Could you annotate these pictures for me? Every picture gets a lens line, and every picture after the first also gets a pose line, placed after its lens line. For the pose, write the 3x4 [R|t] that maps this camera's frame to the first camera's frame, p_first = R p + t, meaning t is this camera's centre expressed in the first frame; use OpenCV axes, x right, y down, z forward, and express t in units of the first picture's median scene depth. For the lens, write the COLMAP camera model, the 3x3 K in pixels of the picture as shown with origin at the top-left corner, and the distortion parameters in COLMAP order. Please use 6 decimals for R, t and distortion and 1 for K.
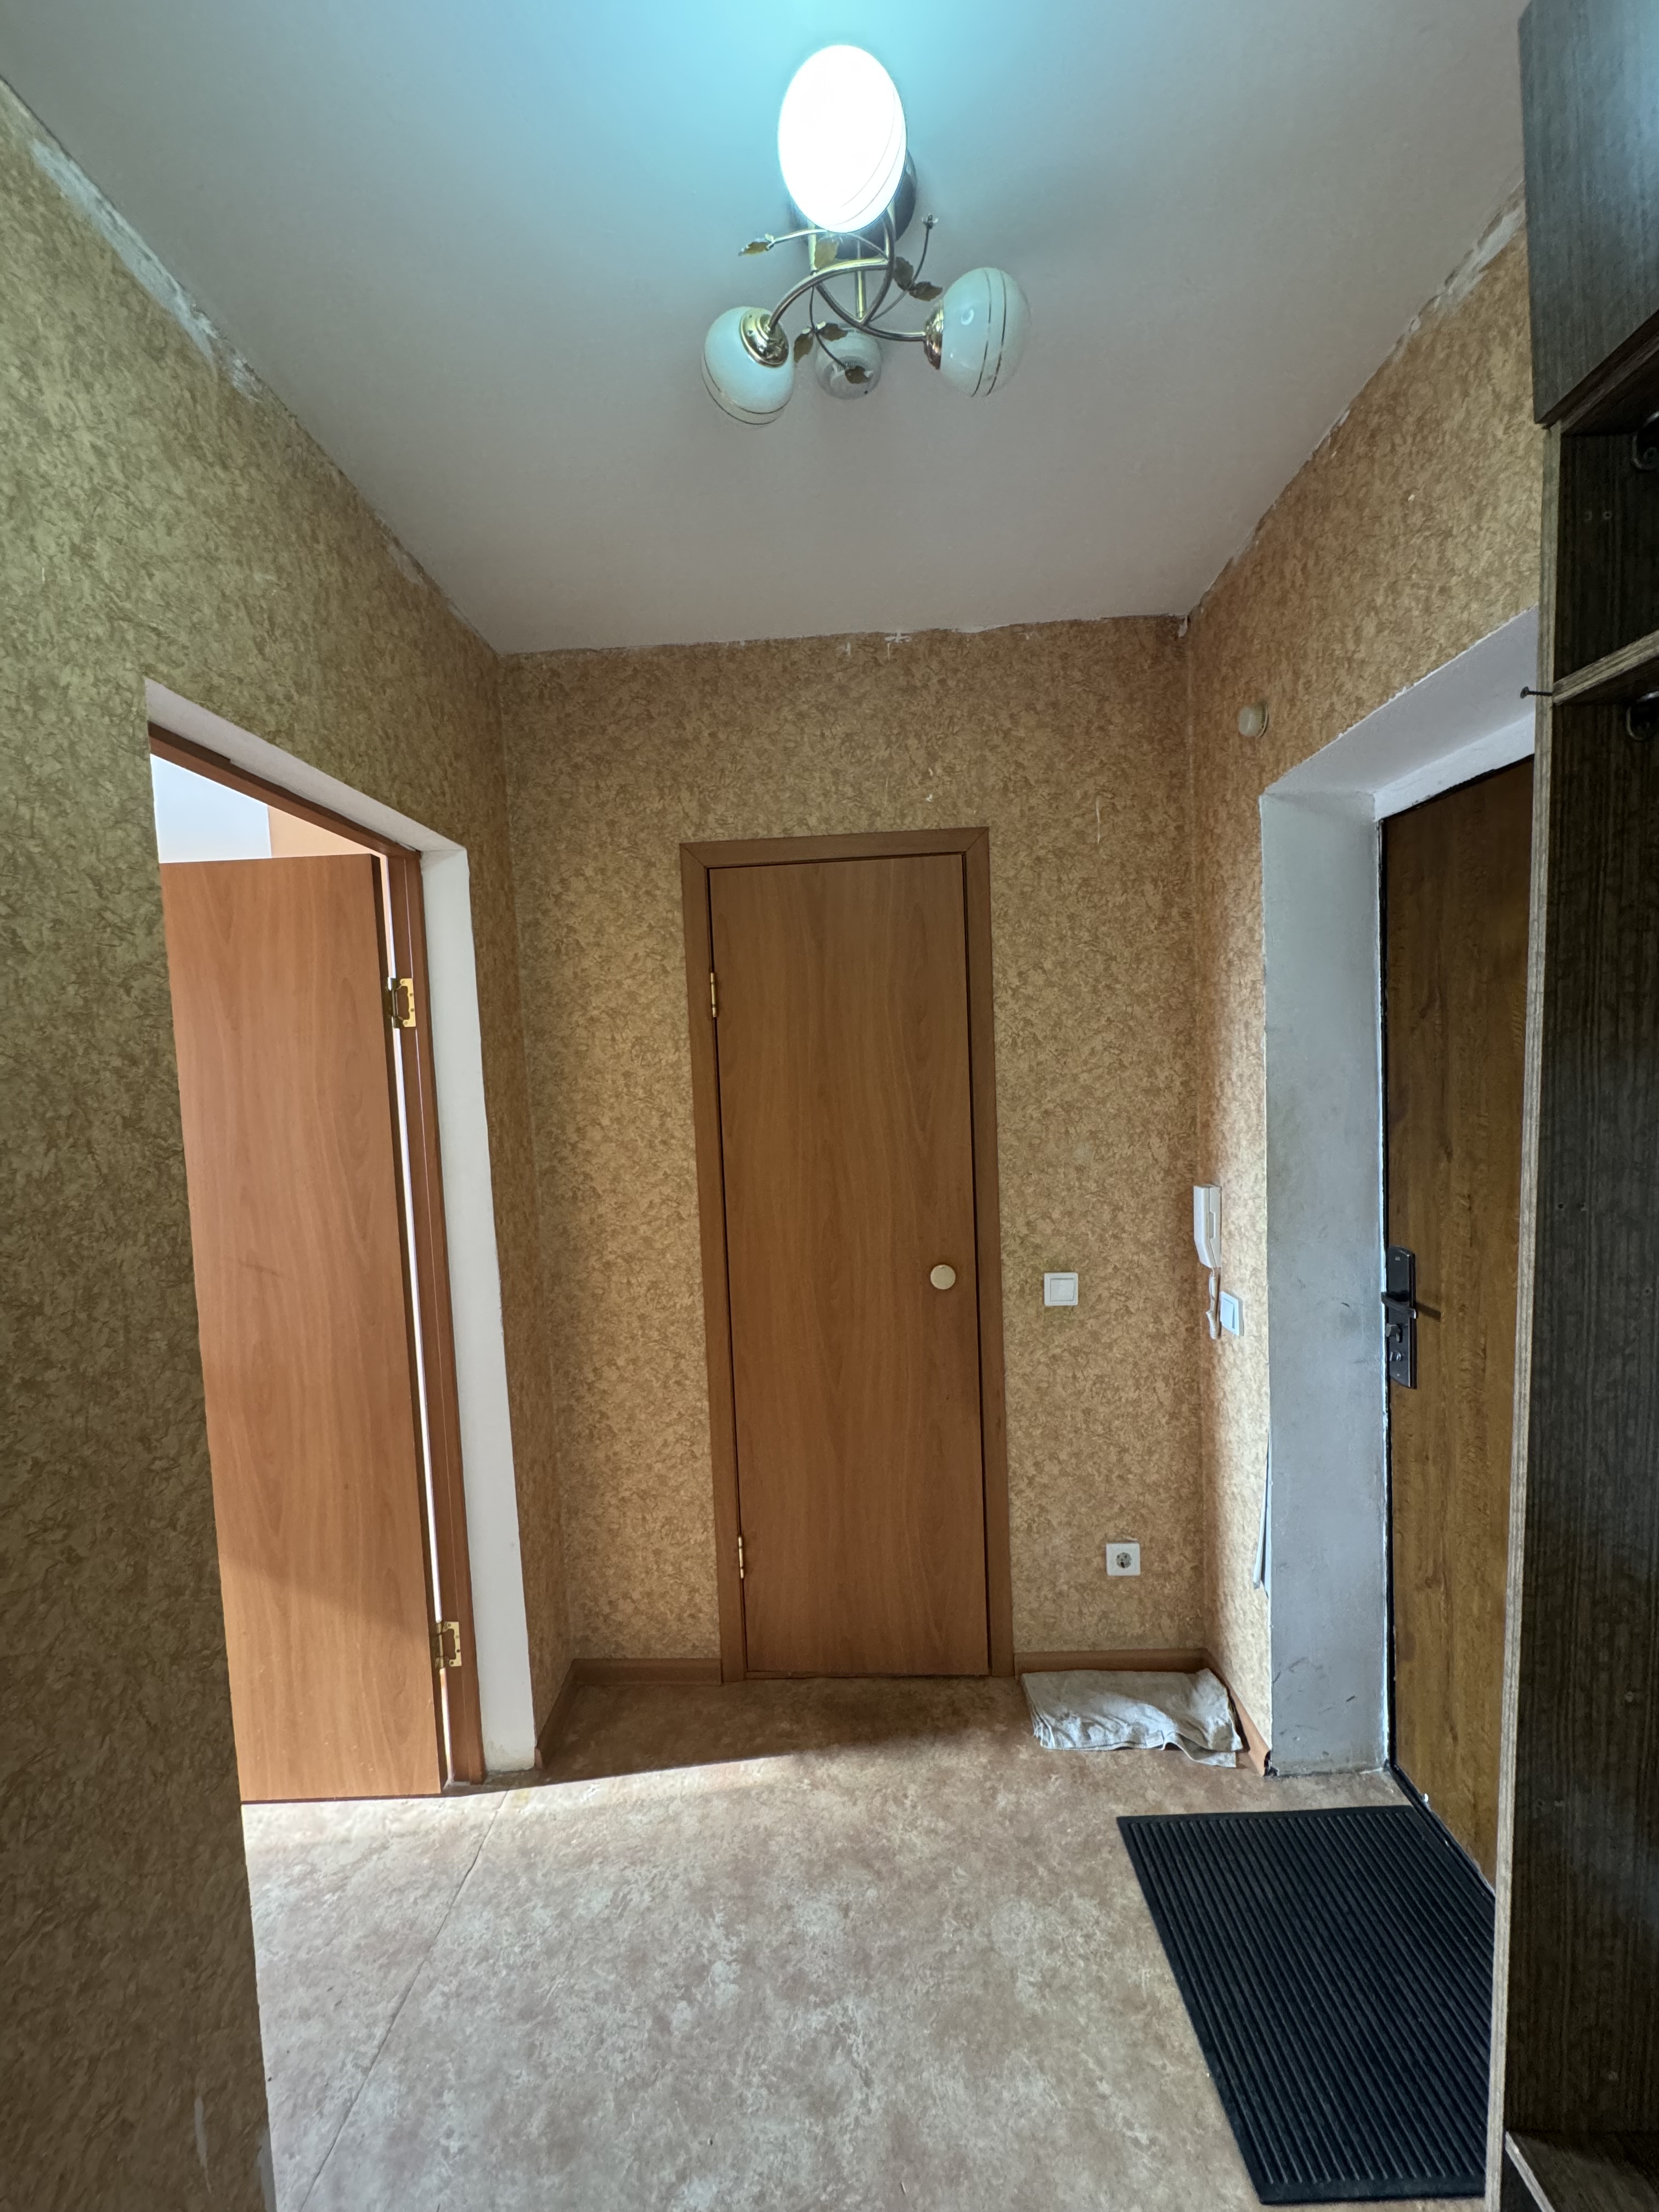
lens RADIAL K [[881.5, 0, 836.7], [0, 881.5, 1104.6], [0, 0, 1]] dist [-0.005508, 0.000985]
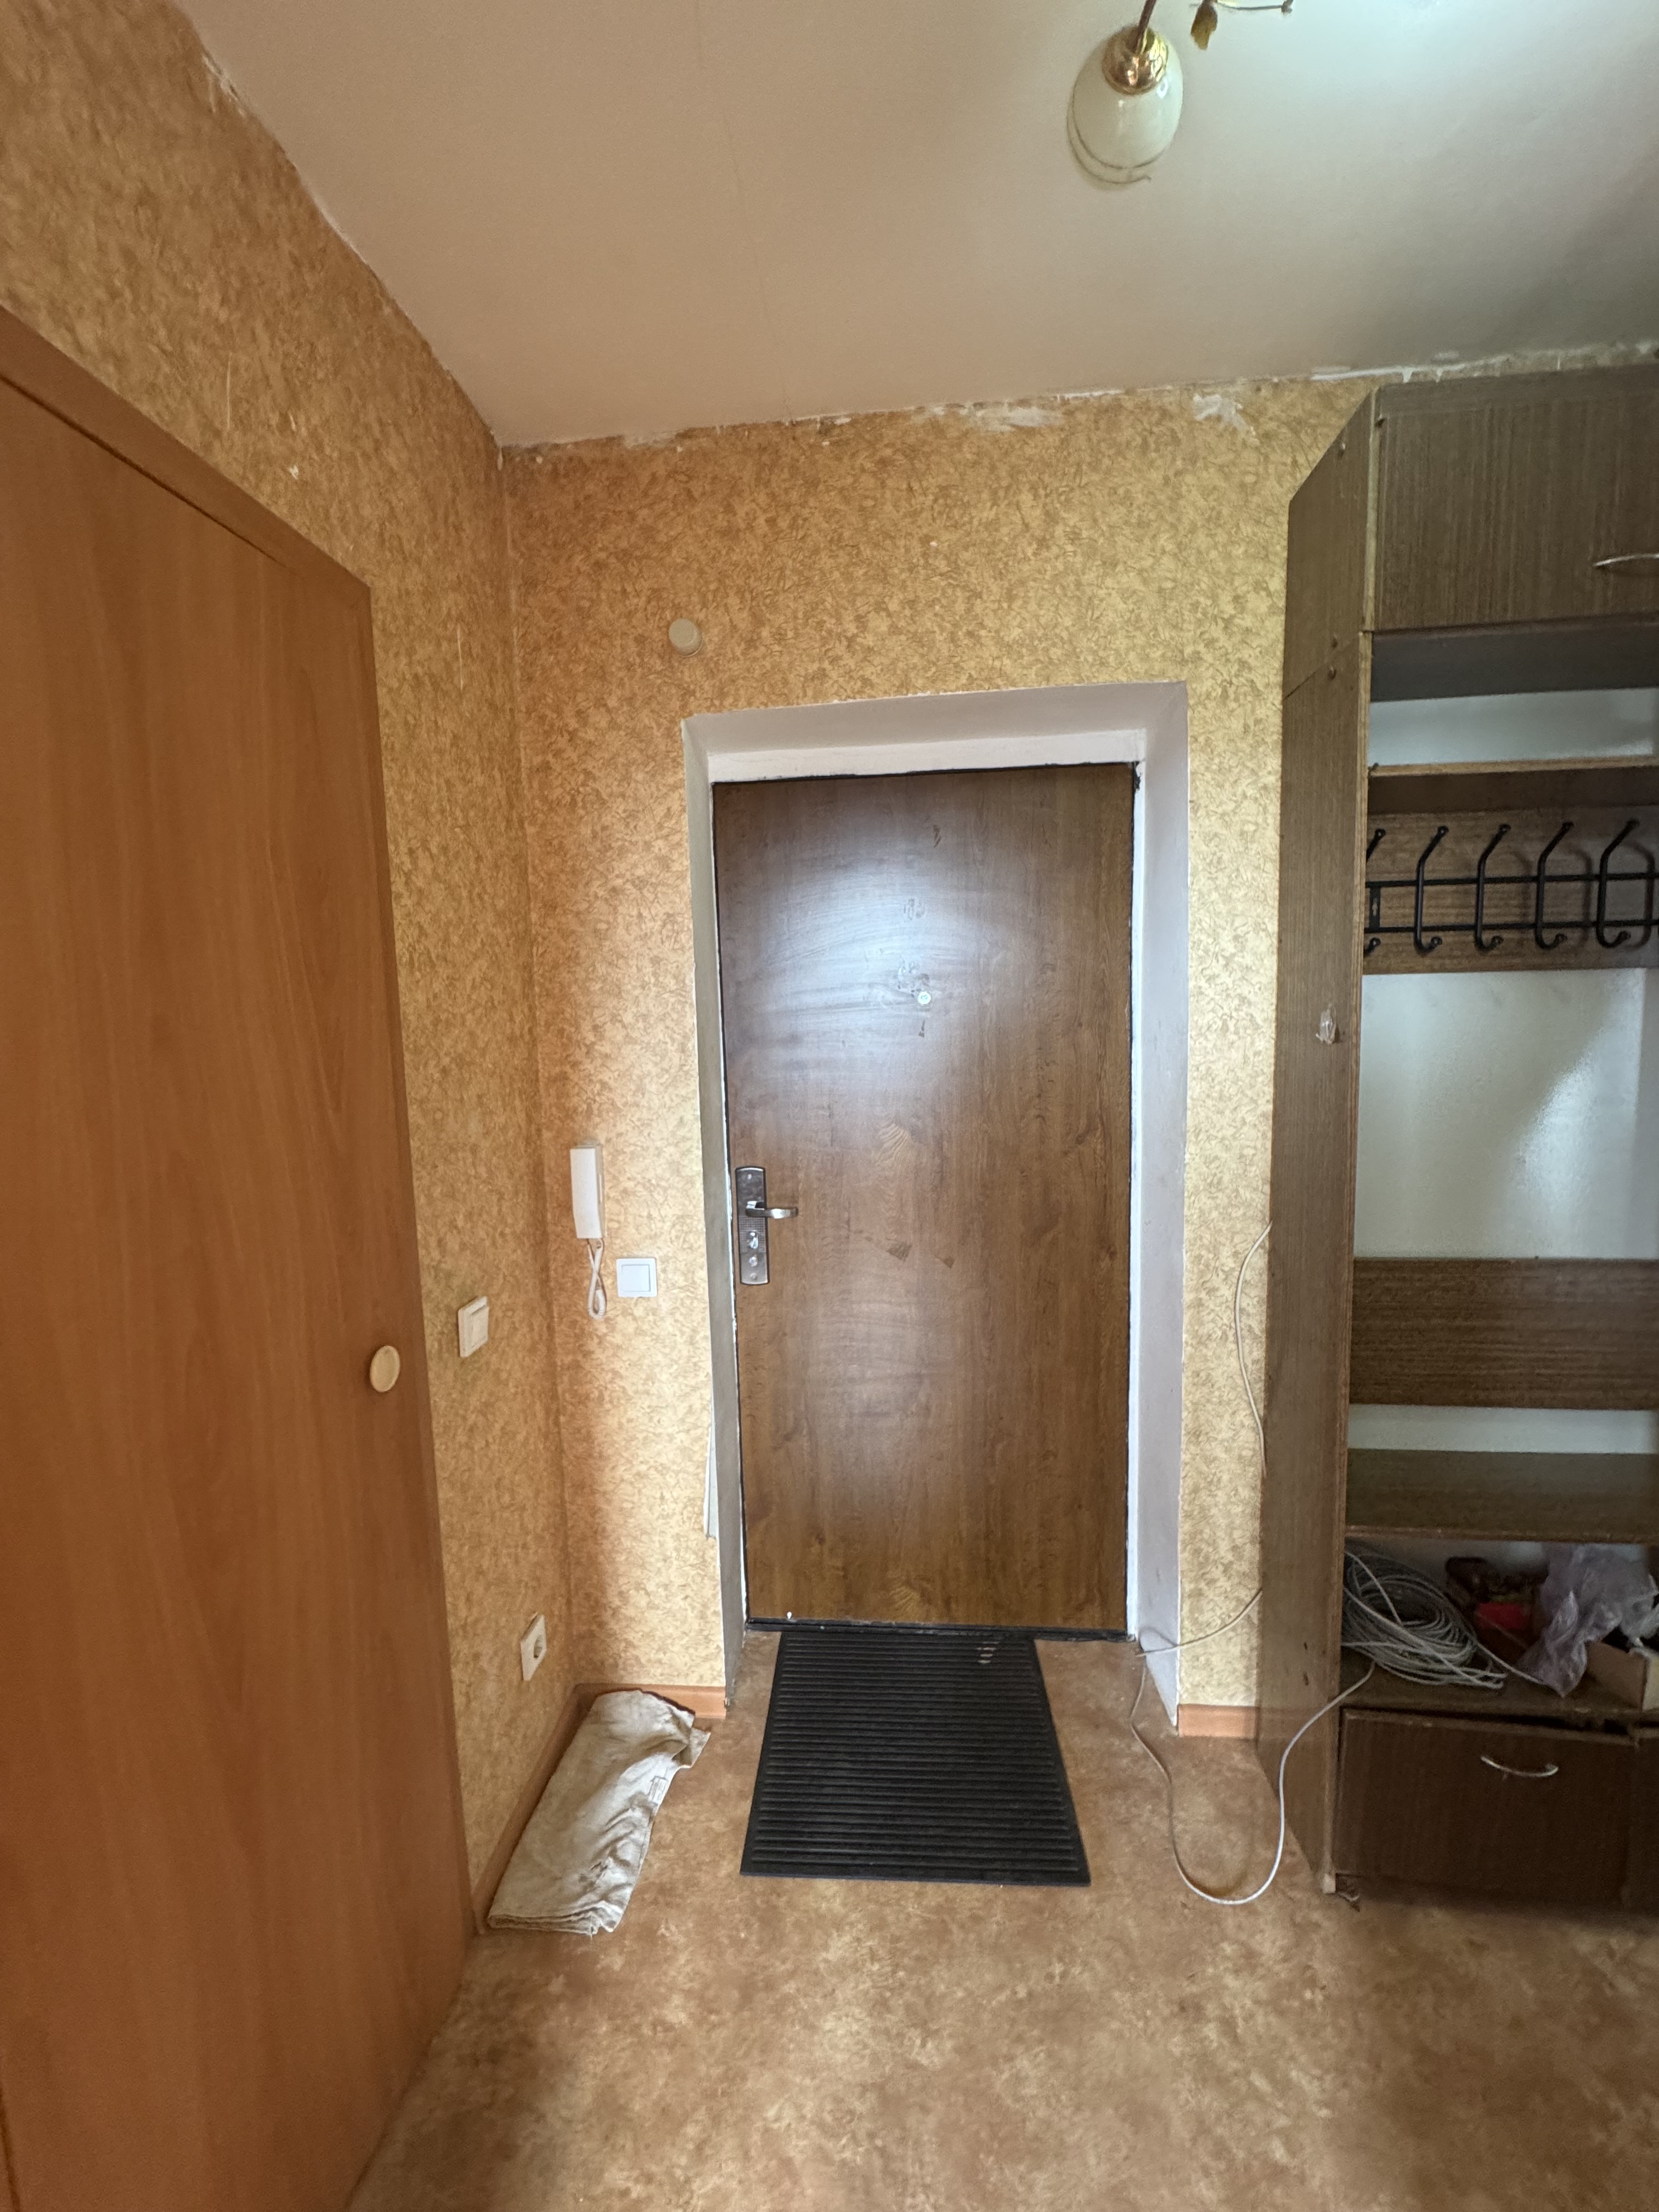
lens RADIAL K [[881.5, 0, 831.3], [0, 881.5, 1104.2], [0, 0, 1]] dist [-0.005508, 0.000985]
pose [[0.070380, -0.063334, 0.995508, -0.494042], [0.083210, 0.994877, 0.057412, 0.024690], [-0.994044, 0.078796, 0.075289, 0.808649]]
